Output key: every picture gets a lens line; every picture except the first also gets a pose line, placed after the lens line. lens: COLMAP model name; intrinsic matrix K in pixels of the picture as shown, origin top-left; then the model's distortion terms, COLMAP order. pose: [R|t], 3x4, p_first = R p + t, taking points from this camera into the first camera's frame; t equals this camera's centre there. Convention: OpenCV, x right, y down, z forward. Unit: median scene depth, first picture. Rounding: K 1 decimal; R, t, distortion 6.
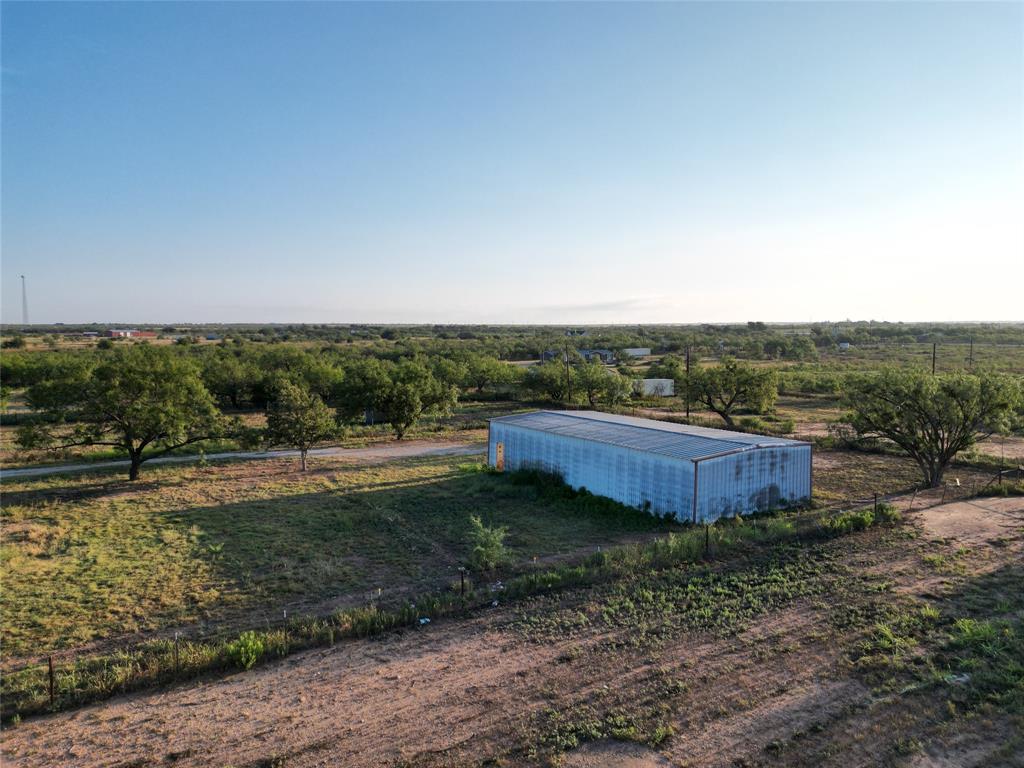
lens RADIAL K [[722.2, 0, 515.6], [0, 722.2, 385.1], [0, 0, 1]] dist [0.068979, -0.049743]
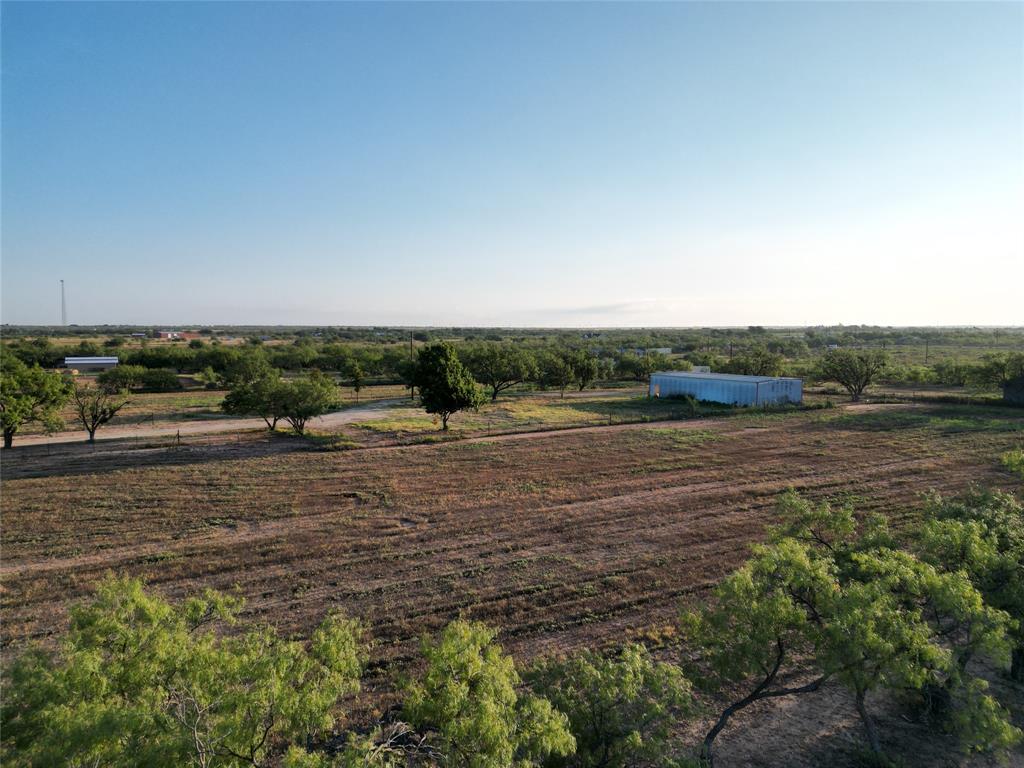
lens RADIAL K [[722.2, 0, 508.3], [0, 722.2, 382.4], [0, 0, 1]] dist [0.068979, -0.049743]
pose [[0.999990, 0.003763, -0.002286, -0.064059], [-0.003780, 0.999966, -0.007352, 0.012645], [0.002258, 0.007360, 0.999970, -0.161436]]
